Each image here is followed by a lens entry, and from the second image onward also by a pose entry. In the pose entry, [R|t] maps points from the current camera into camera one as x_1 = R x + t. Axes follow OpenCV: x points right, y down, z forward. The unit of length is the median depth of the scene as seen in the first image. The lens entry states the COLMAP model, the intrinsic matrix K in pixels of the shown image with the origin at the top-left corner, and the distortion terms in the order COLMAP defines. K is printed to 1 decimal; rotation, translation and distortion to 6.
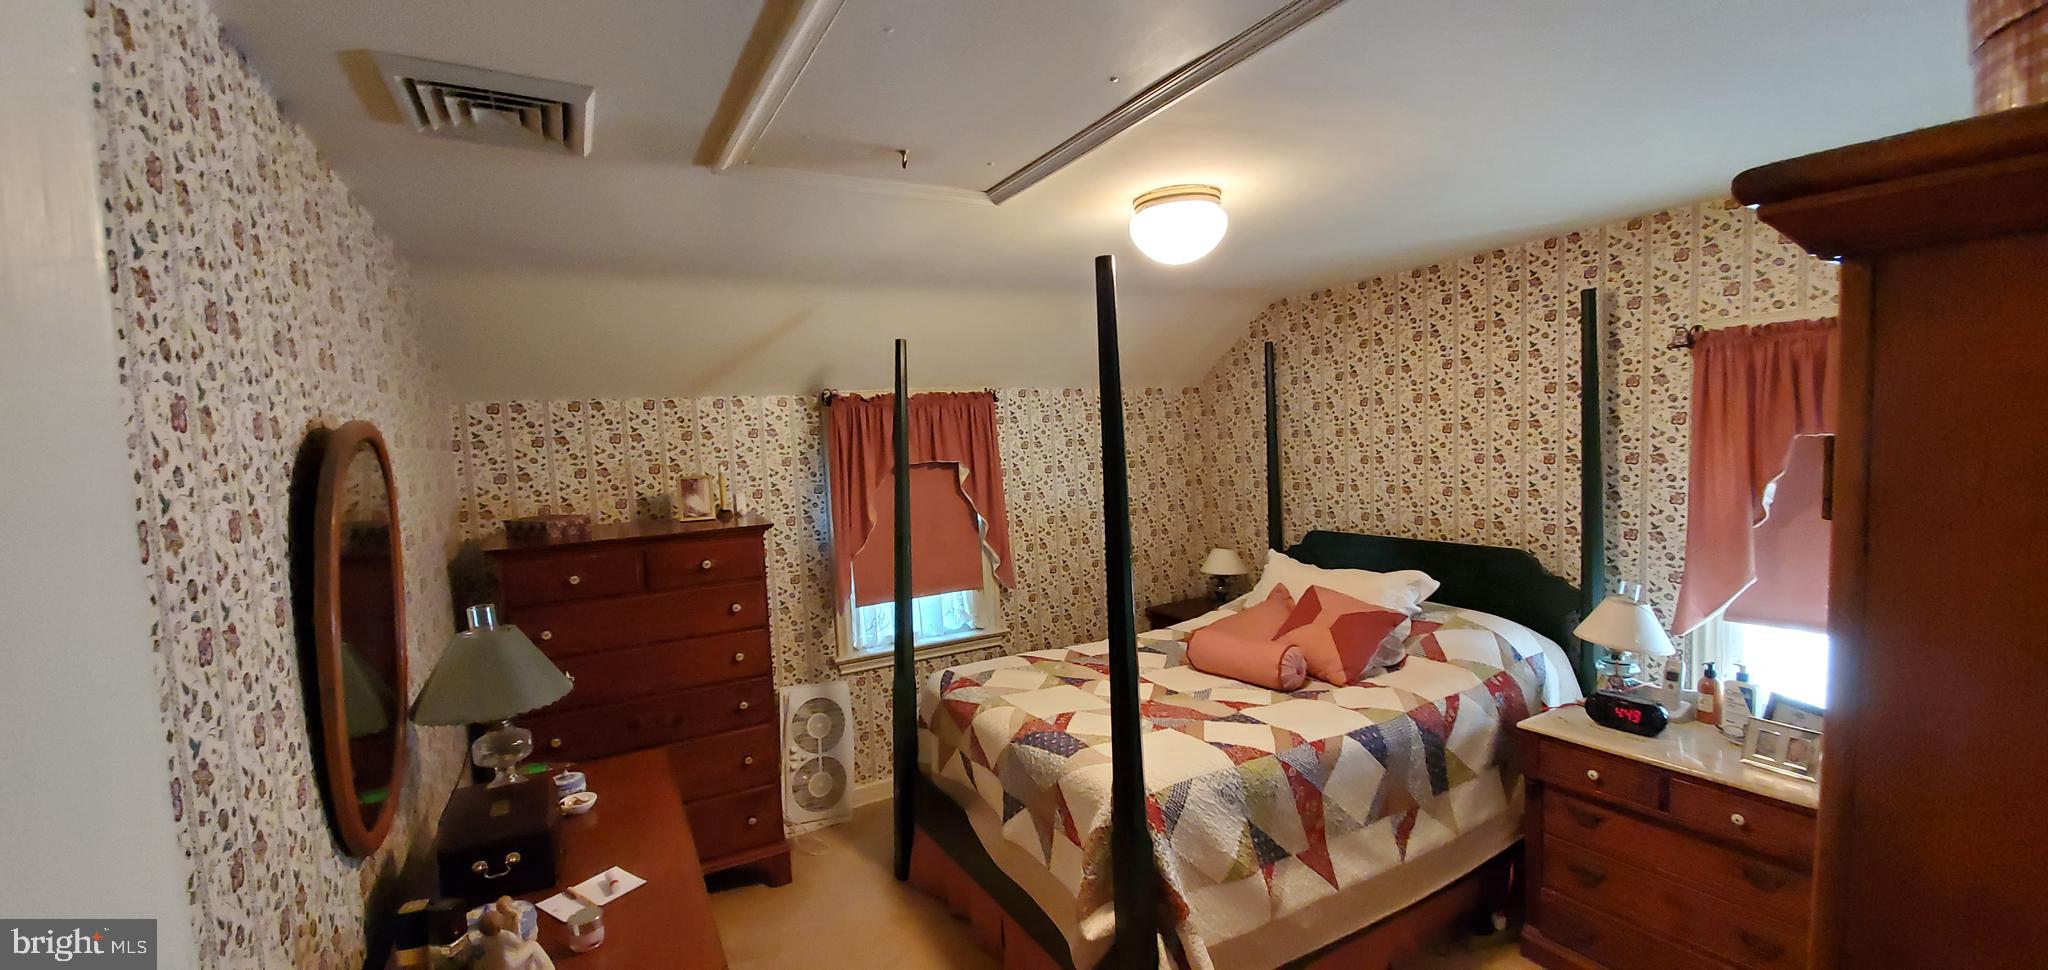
lens RADIAL K [[804.6, 0, 1014.0], [0, 804.6, 484.6], [0, 0, 1]] dist [-0.003446, -0.007714]
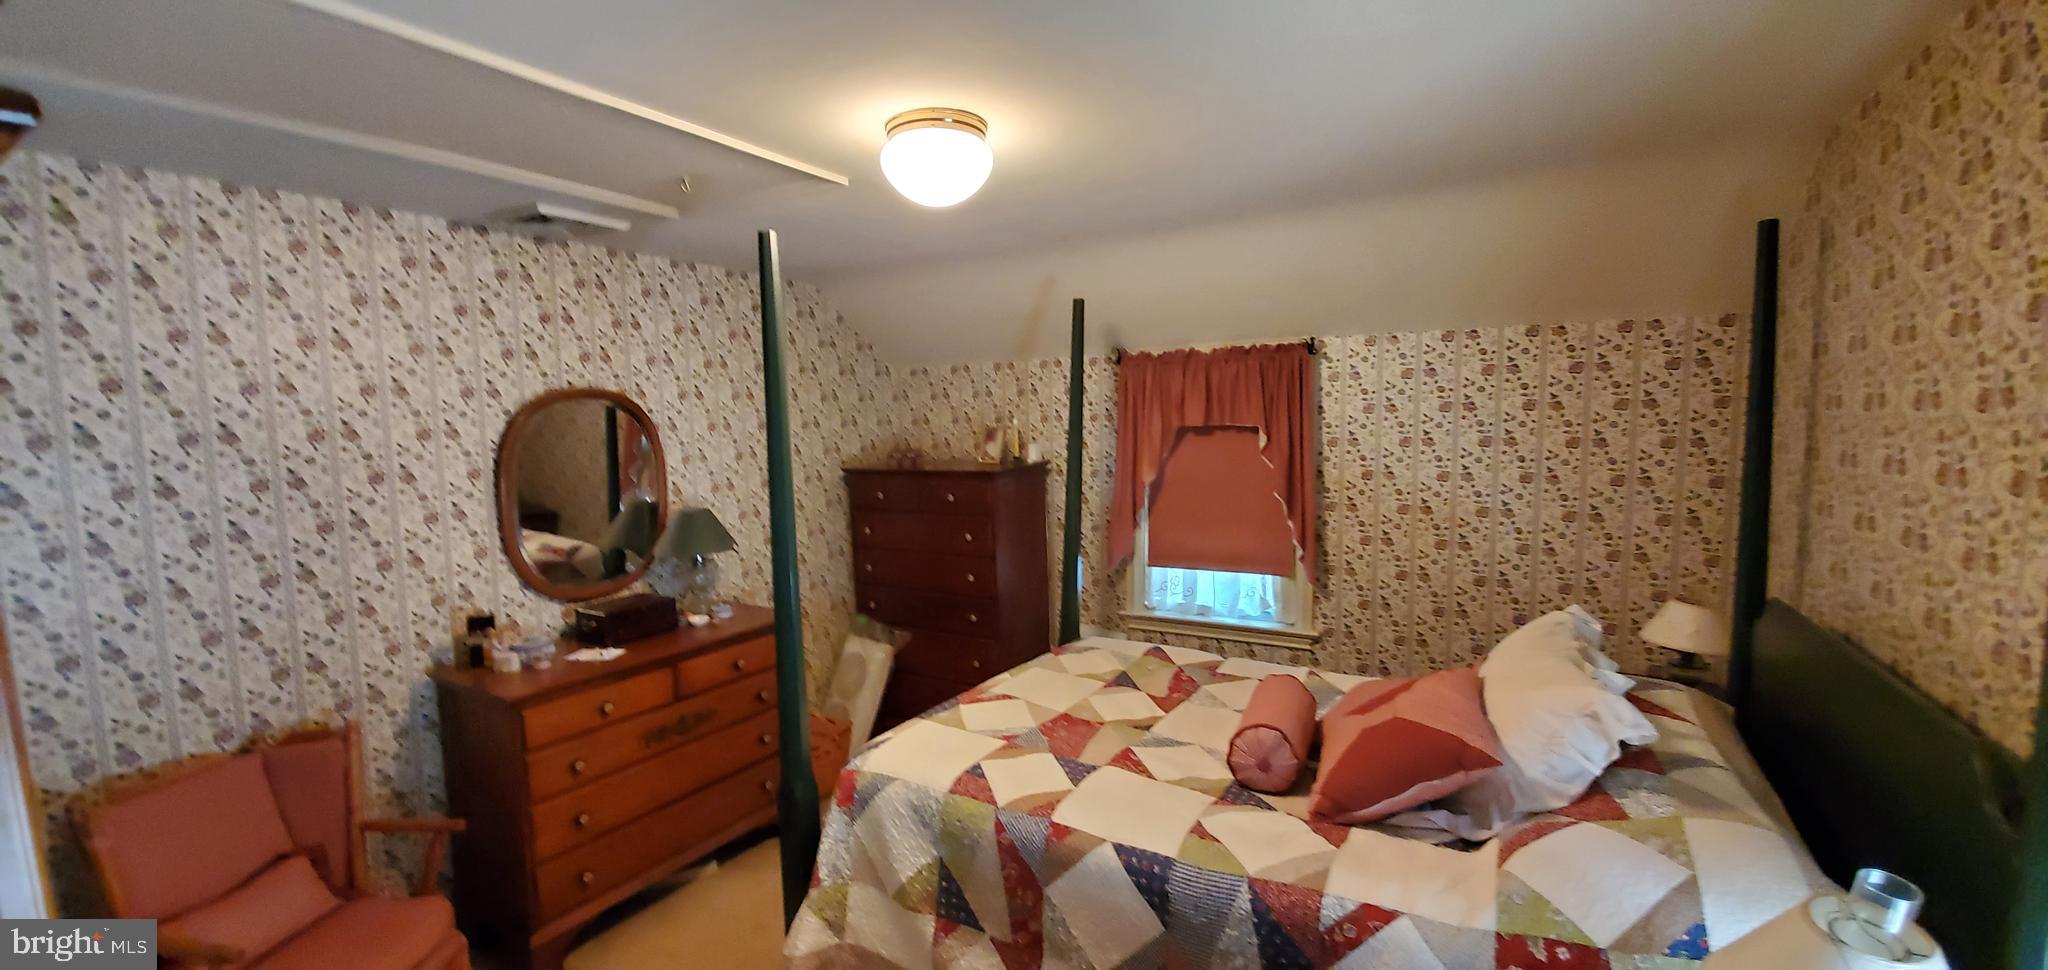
lens RADIAL K [[804.6, 0, 1021.5], [0, 804.6, 484.4], [0, 0, 1]] dist [-0.003446, -0.007714]
pose [[0.509948, 0.110016, -0.853141, 0.843120], [-0.054980, 0.993928, 0.095308, -0.052705], [0.858447, -0.001696, 0.512900, 0.523143]]
